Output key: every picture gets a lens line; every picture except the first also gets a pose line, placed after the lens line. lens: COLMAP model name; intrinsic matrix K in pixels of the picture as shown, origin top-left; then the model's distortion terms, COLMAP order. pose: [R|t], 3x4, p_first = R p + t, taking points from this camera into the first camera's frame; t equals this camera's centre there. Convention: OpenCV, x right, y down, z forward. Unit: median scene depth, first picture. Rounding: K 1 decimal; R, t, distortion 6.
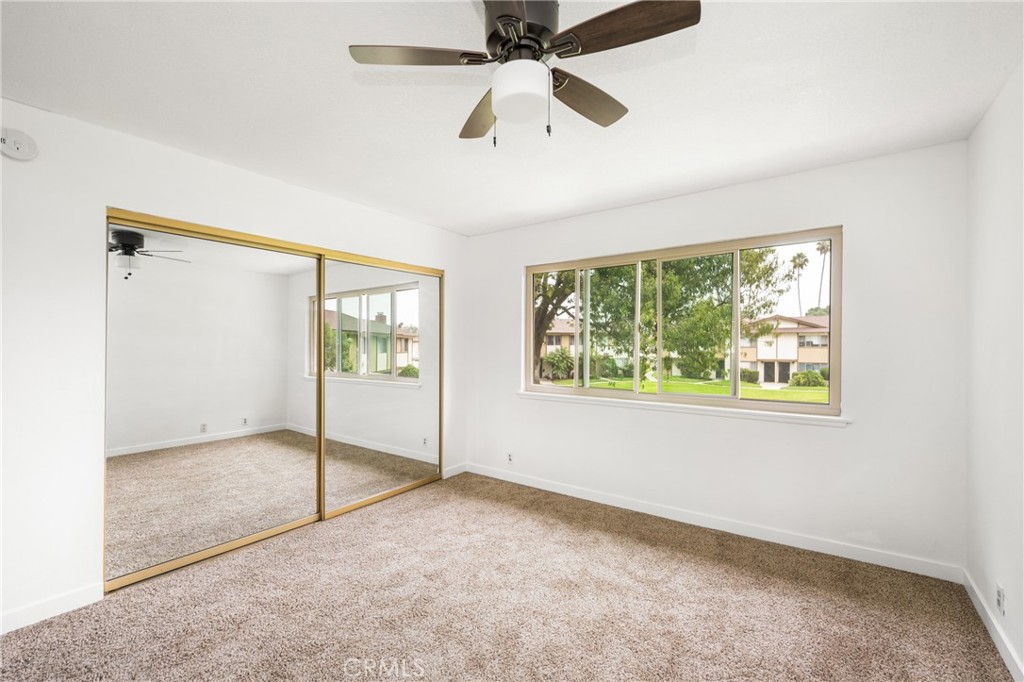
lens RADIAL K [[434.5, 0, 510.8], [0, 434.5, 342.2], [0, 0, 1]] dist [0.000430, 0.000017]
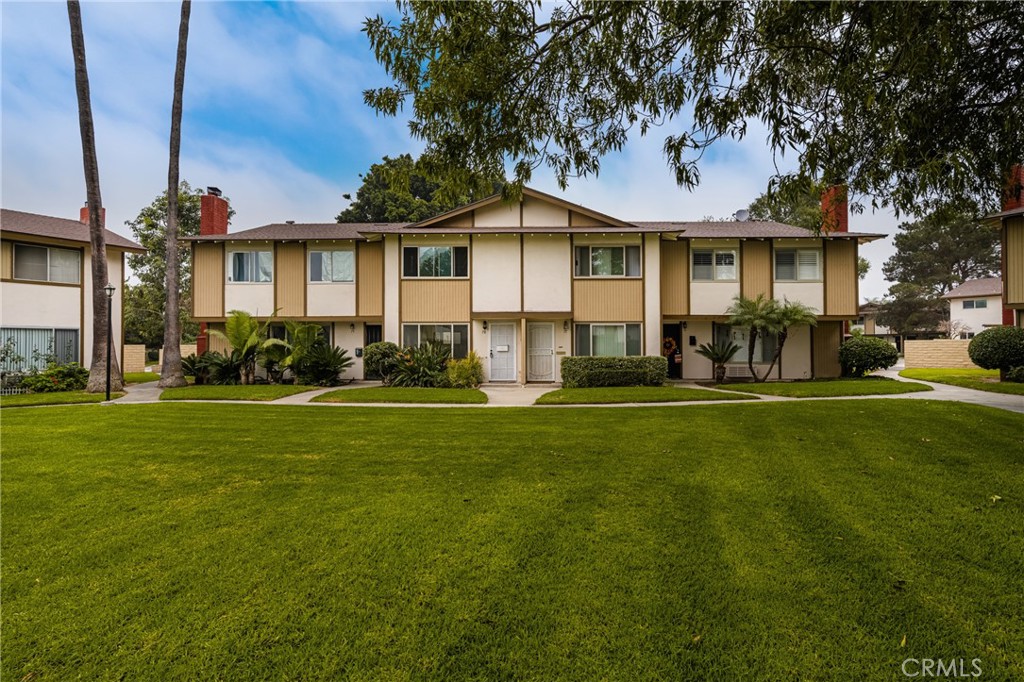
lens RADIAL K [[502.2, 0, 512.0], [0, 502.2, 342.0], [0, 0, 1]] dist [-0.000017, 0.000000]
pose [[0.823726, 0.000424, 0.566987, 0.387329], [0.003998, 0.999971, -0.006557, 0.065306], [-0.566973, 0.007668, 0.823700, 0.688695]]
